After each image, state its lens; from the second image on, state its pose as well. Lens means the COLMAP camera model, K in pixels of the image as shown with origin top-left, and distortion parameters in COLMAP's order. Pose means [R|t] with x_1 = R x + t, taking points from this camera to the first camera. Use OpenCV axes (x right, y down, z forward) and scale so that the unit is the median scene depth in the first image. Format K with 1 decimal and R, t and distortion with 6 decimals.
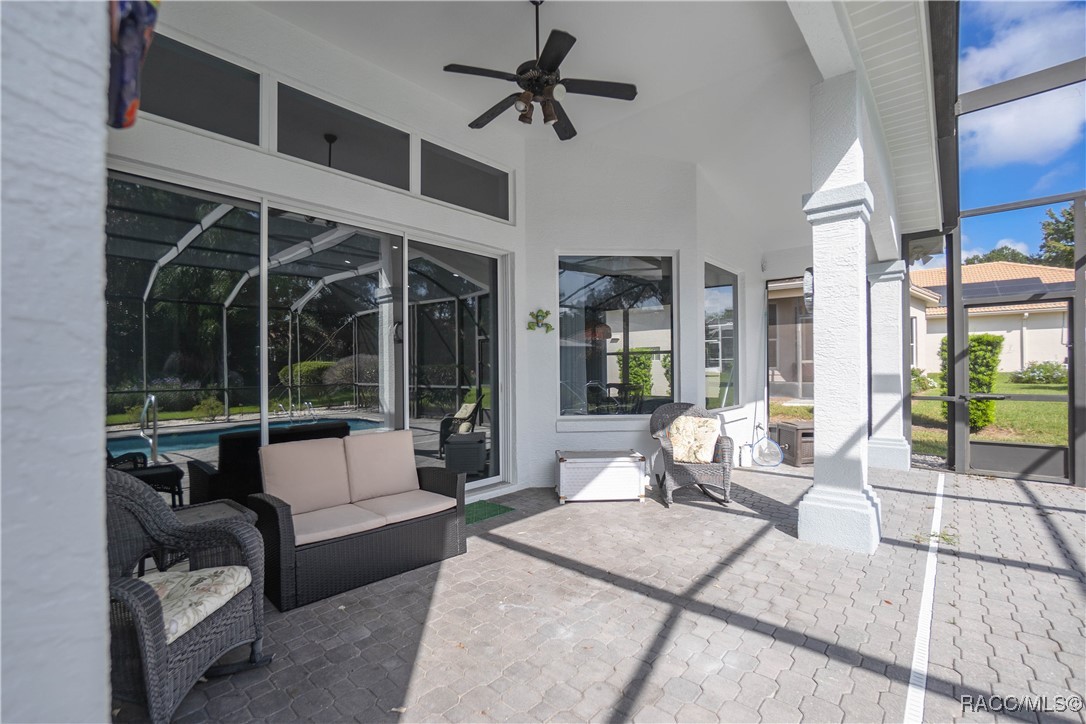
lens RADIAL K [[490.8, 0, 543.0], [0, 490.8, 362.0], [0, 0, 1]] dist [-0.033786, 0.000185]
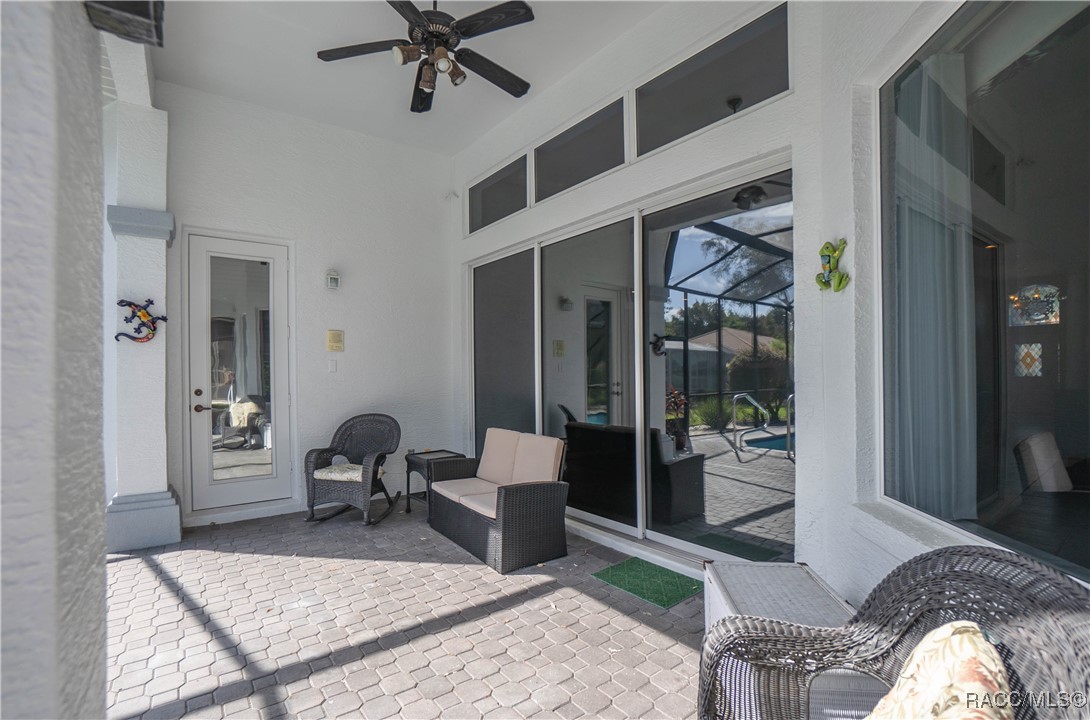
lens RADIAL K [[512.8, 0, 522.3], [0, 512.8, 365.9], [0, 0, 1]] dist [-0.022741, 0.000930]
pose [[-0.238703, -0.008268, -0.971057, 0.791573], [0.015925, 0.999796, -0.012427, 0.011444], [0.970962, -0.018431, -0.238523, 1.307994]]
